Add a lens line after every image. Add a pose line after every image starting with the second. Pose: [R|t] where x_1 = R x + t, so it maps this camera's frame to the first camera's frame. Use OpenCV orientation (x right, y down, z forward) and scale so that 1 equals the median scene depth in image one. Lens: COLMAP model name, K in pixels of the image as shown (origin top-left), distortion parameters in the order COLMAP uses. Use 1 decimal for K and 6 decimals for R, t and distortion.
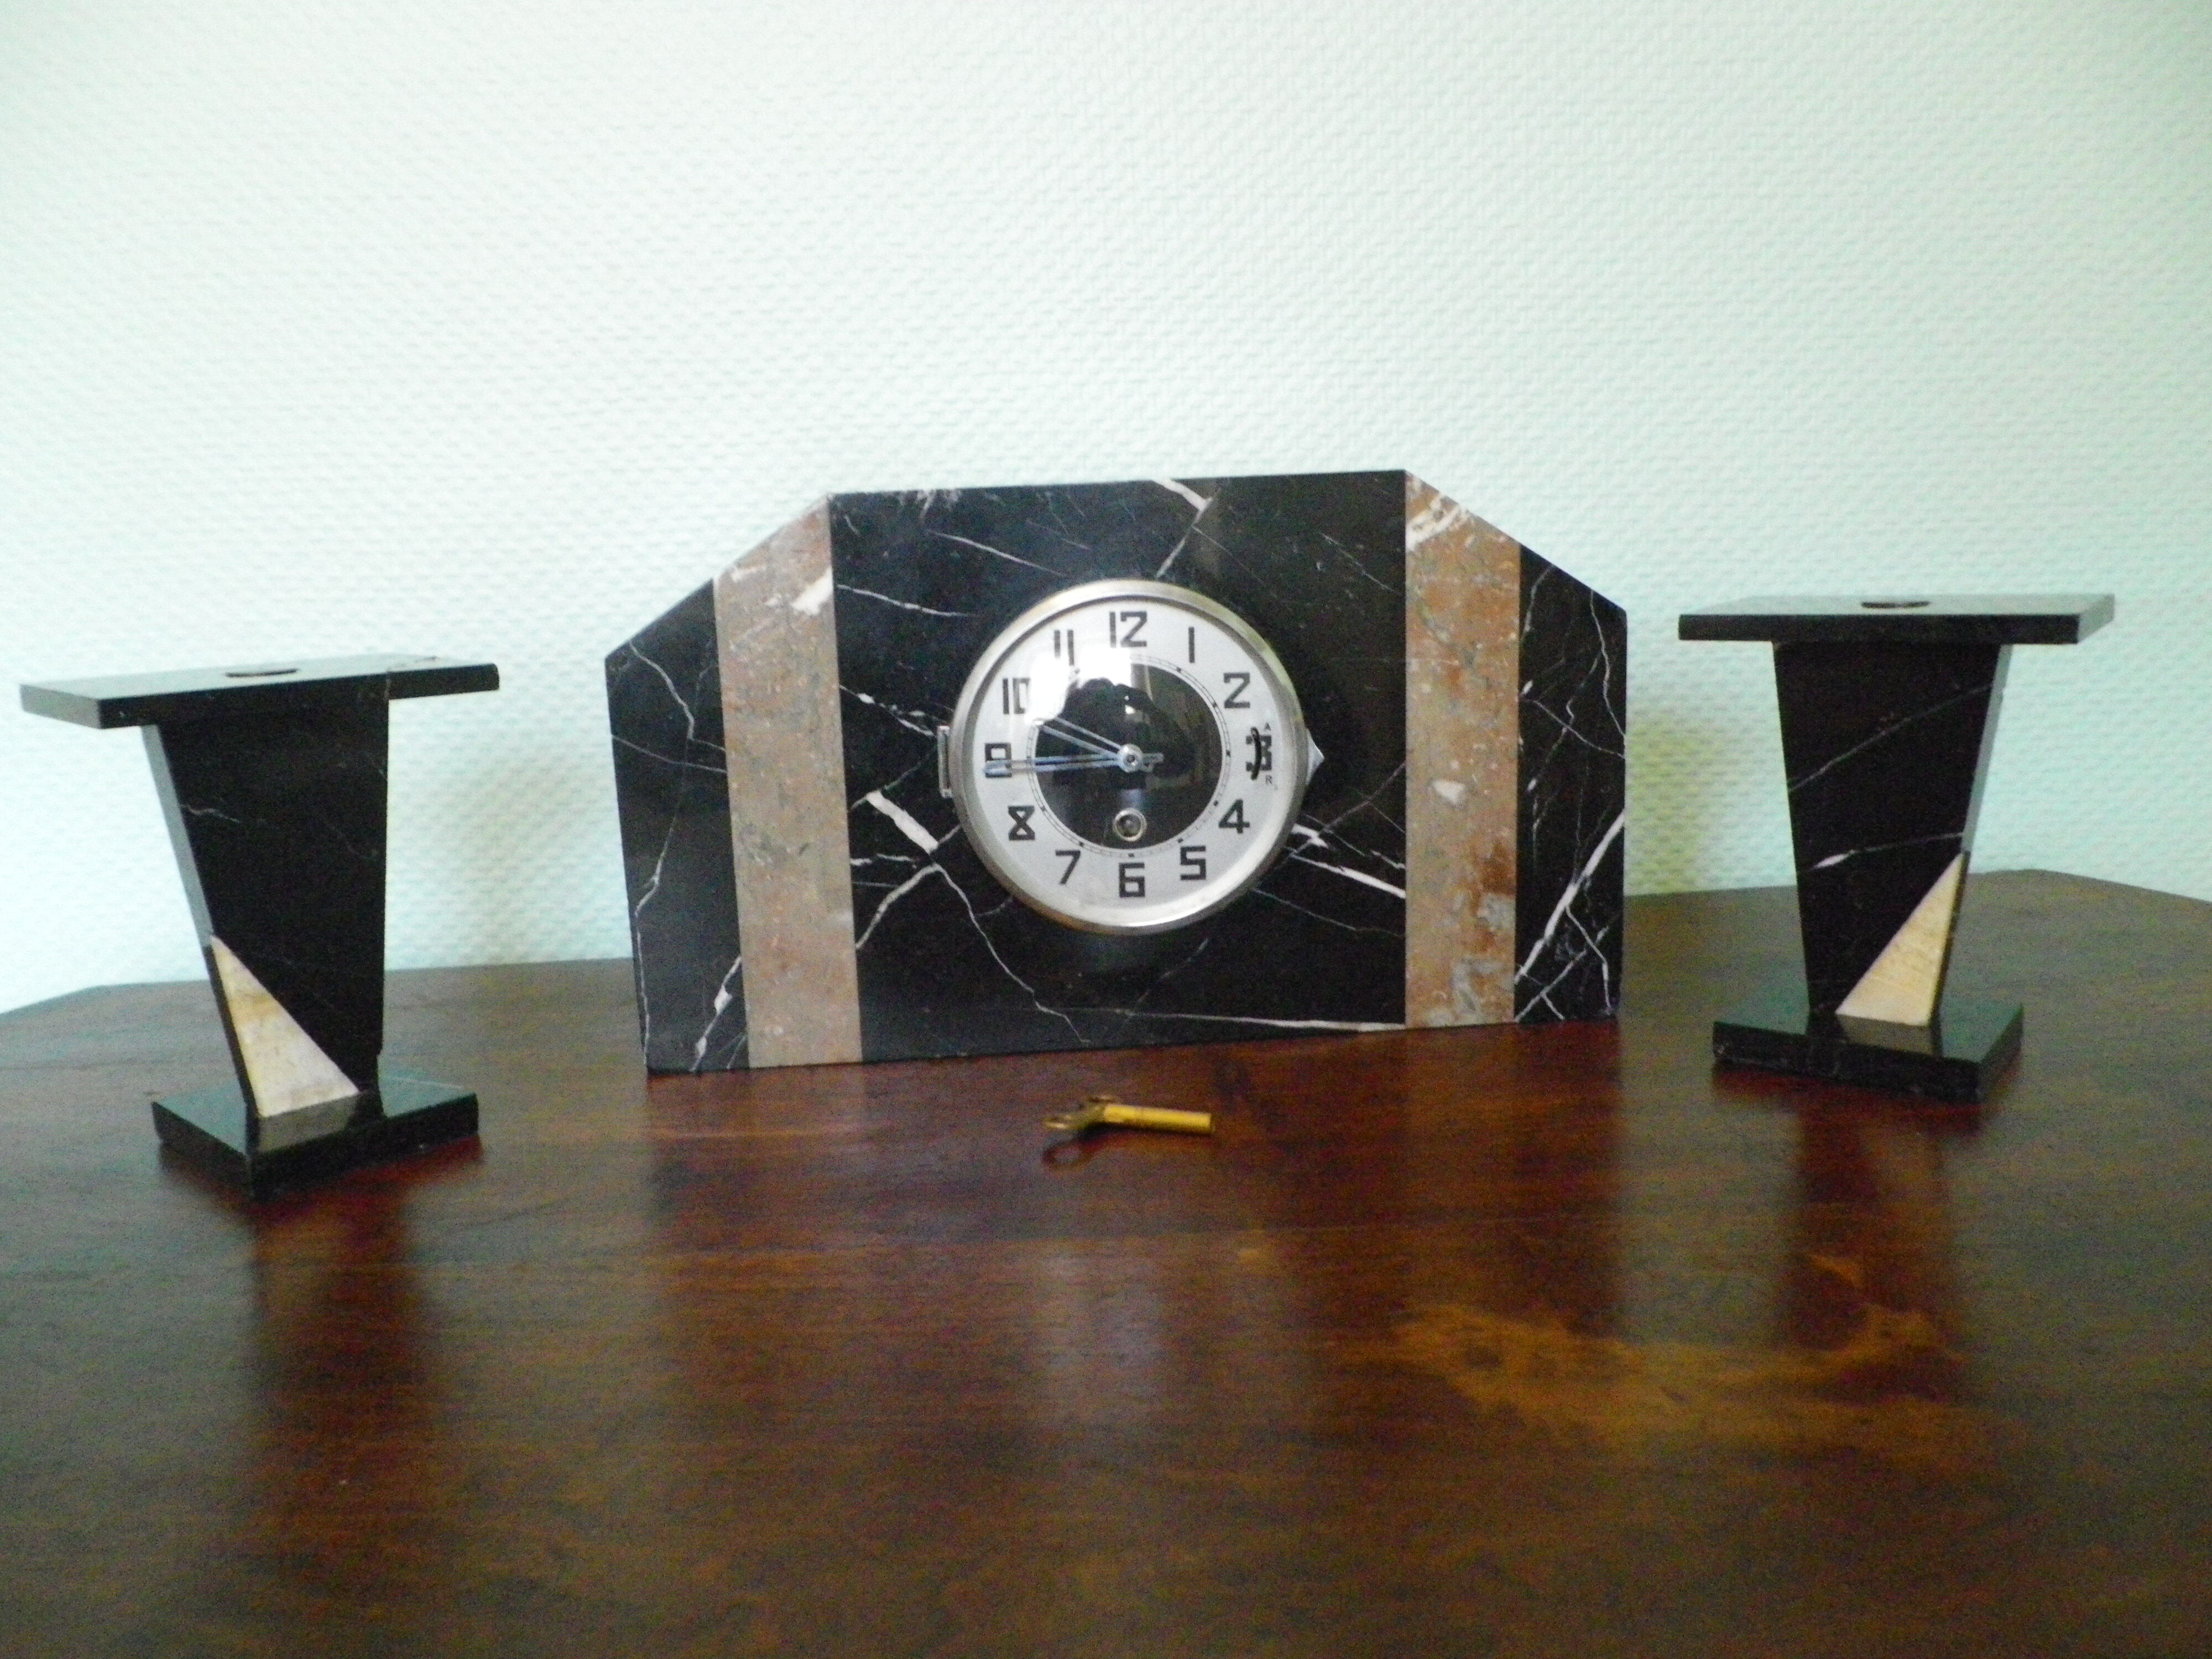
lens RADIAL K [[1694.5, 0, 1108.3], [0, 1694.5, 824.8], [0, 0, 1]] dist [0.009457, -0.006022]
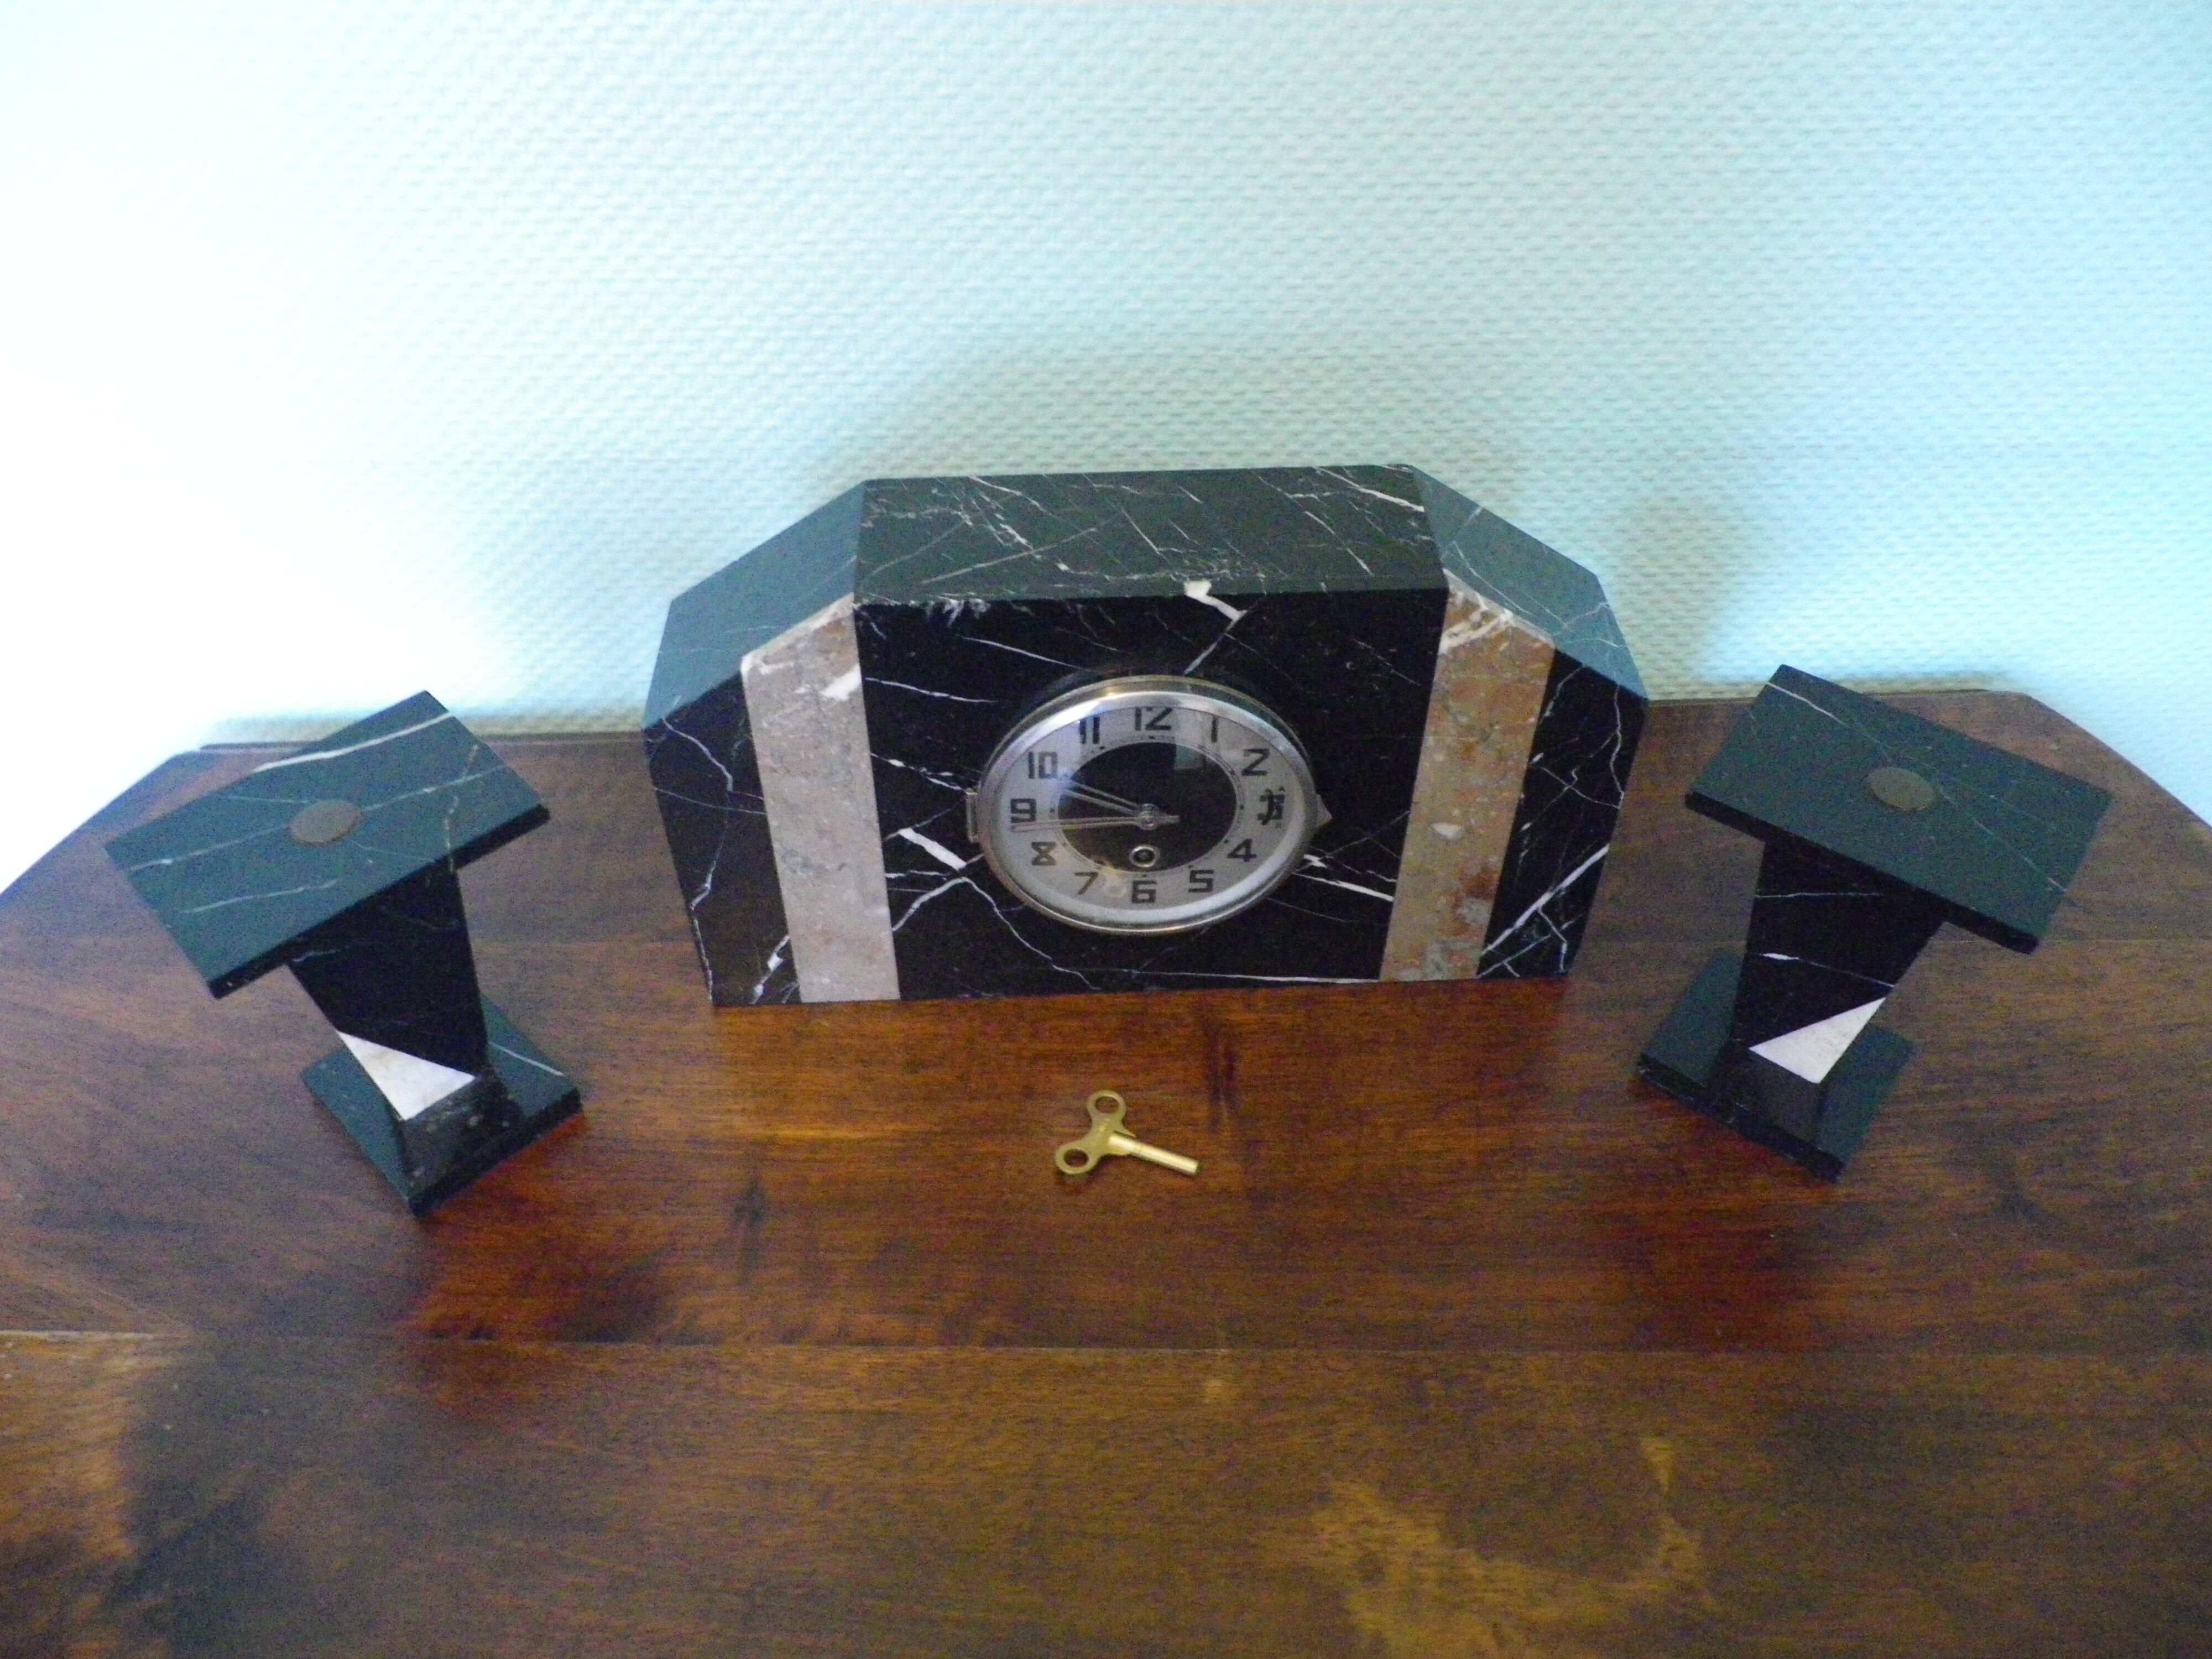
lens RADIAL K [[1694.5, 0, 1110.6], [0, 1694.5, 829.7], [0, 0, 1]] dist [0.009457, -0.006022]
pose [[0.998952, 0.043970, 0.012718, -0.023250], [-0.043700, 0.833508, 0.550776, -0.605245], [0.013617, -0.550755, 0.834556, 0.113298]]
